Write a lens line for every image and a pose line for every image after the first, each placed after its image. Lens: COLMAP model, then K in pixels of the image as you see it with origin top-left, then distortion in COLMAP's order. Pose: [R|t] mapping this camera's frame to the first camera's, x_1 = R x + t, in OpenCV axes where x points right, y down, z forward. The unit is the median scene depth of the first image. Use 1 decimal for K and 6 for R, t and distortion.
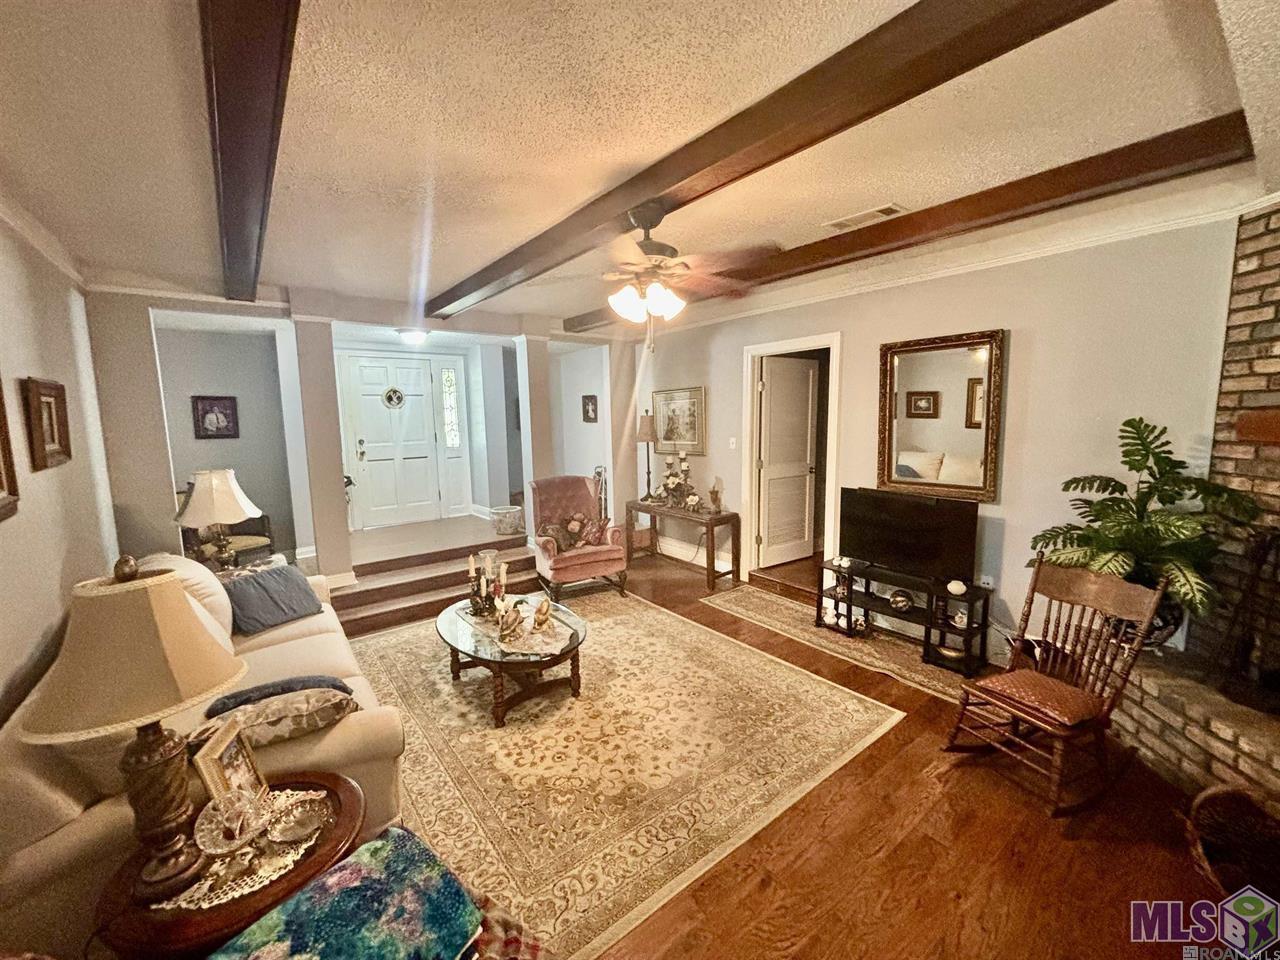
lens RADIAL K [[513.1, 0, 640.0], [0, 513.1, 480.0], [0, 0, 1]] dist [0.015623, -0.009613]
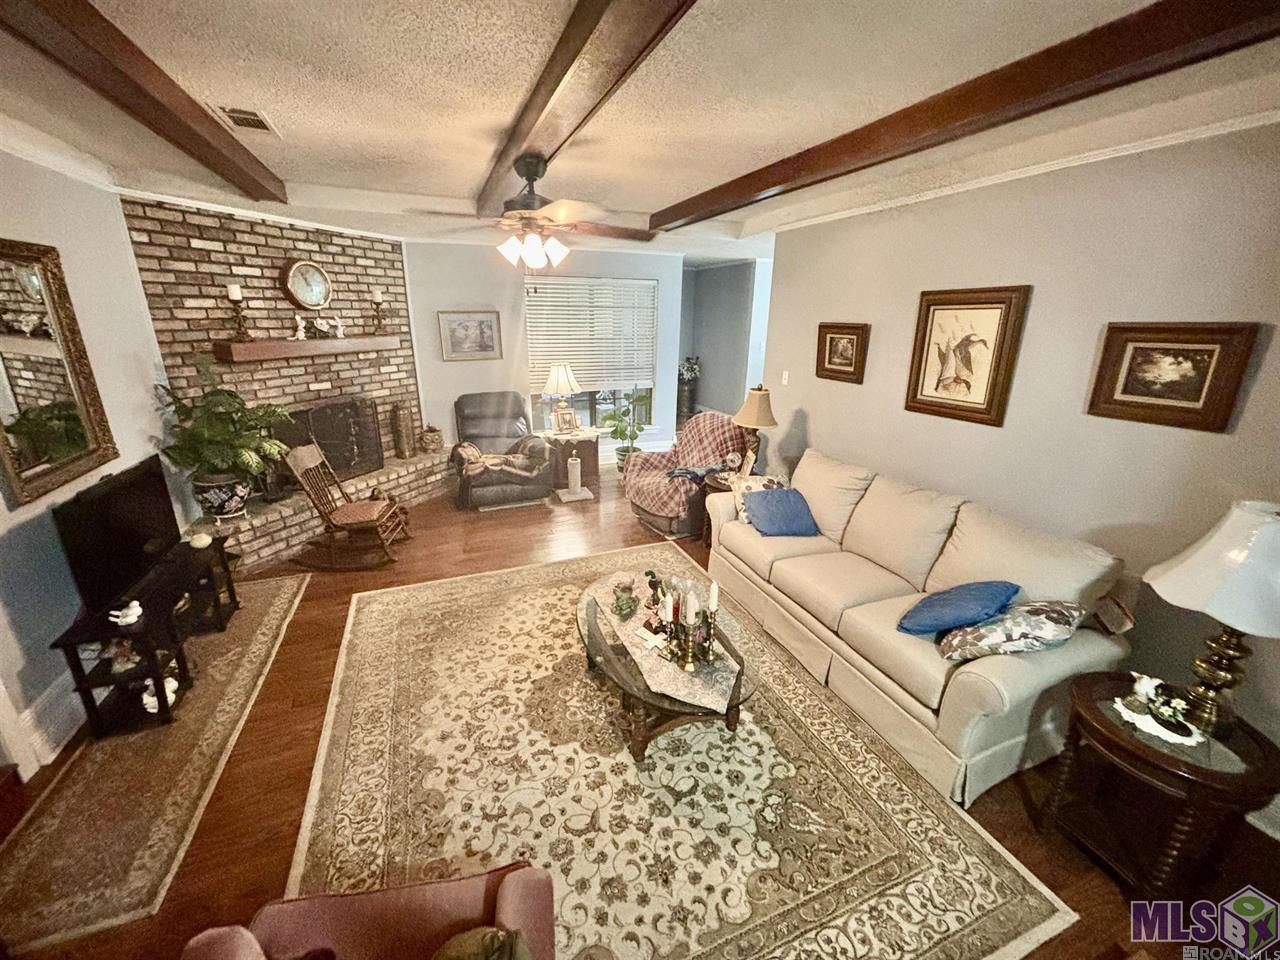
lens RADIAL K [[513.1, 0, 640.0], [0, 513.1, 480.0], [0, 0, 1]] dist [0.015623, -0.009613]
pose [[-0.960569, -0.076562, 0.267294, -0.531435], [0.043079, 0.908750, 0.415111, -0.329804], [-0.274685, 0.410258, -0.869619, 2.040388]]
